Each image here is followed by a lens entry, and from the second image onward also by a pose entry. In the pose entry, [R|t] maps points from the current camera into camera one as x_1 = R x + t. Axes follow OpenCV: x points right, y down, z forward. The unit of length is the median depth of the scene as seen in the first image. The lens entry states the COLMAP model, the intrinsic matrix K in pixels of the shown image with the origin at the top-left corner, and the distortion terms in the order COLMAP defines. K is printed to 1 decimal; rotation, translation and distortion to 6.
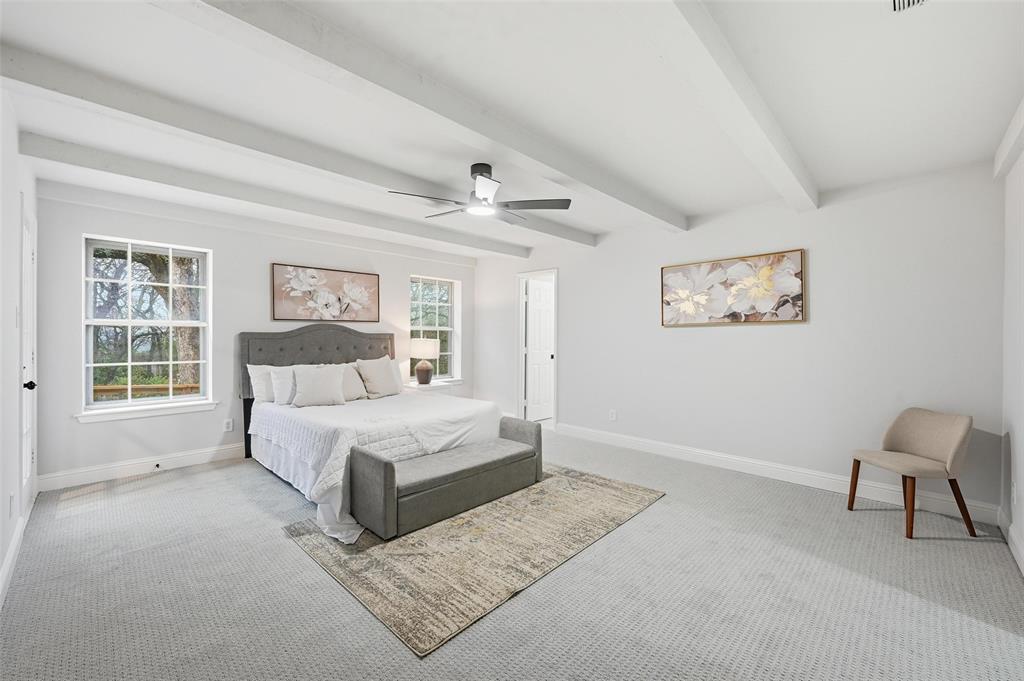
lens RADIAL K [[409.1, 0, 515.6], [0, 409.1, 335.8], [0, 0, 1]] dist [0.000766, 0.000685]
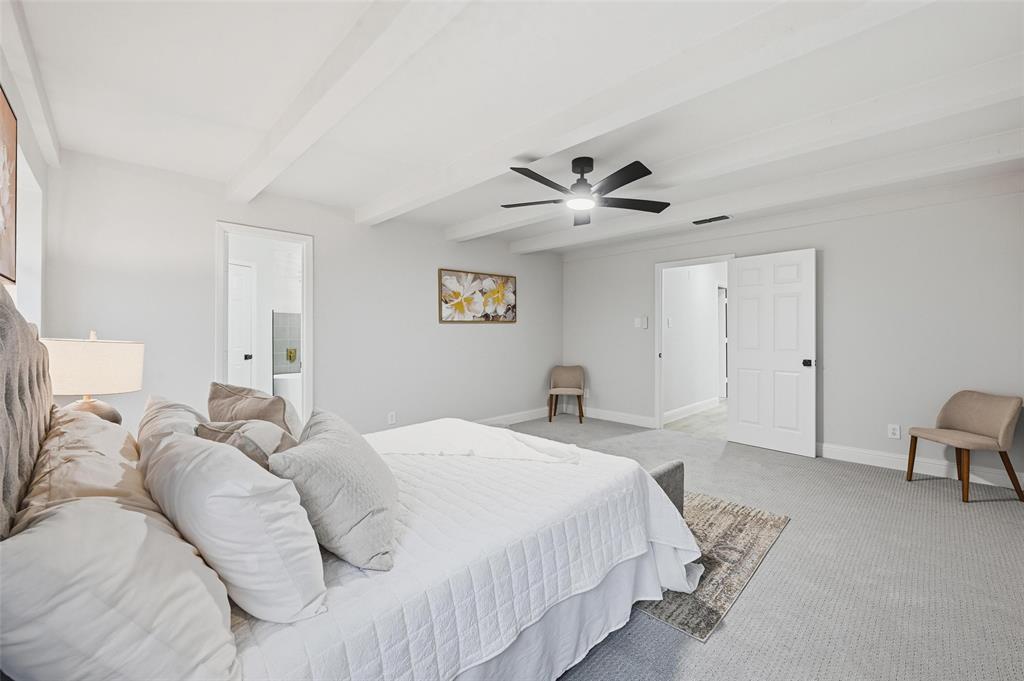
lens RADIAL K [[409.1, 0, 510.6], [0, 409.1, 332.0], [0, 0, 1]] dist [0.000766, 0.000685]
pose [[0.029929, -0.003943, 0.999544, -0.788246], [-0.002344, 0.999989, 0.004015, -0.001862], [-0.999549, -0.002464, 0.029919, 0.841077]]
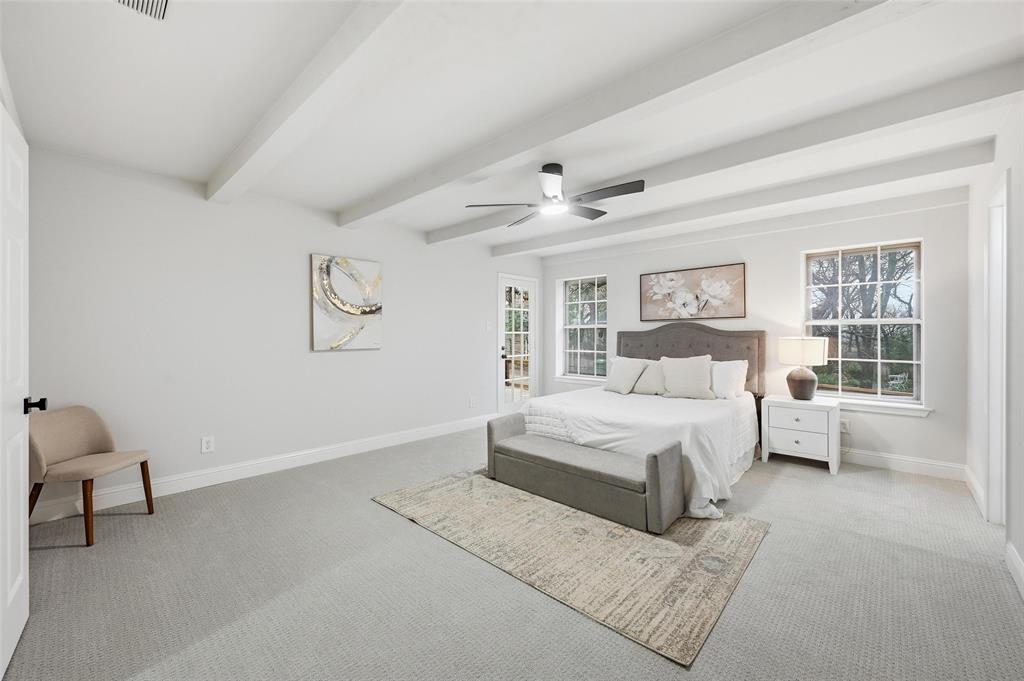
lens RADIAL K [[409.1, 0, 517.8], [0, 409.1, 343.2], [0, 0, 1]] dist [0.000766, 0.000685]
pose [[0.019322, 0.021203, -0.999588, 0.681421], [0.002633, 0.999771, 0.021257, 0.000720], [0.999810, -0.003043, 0.019262, 0.658689]]
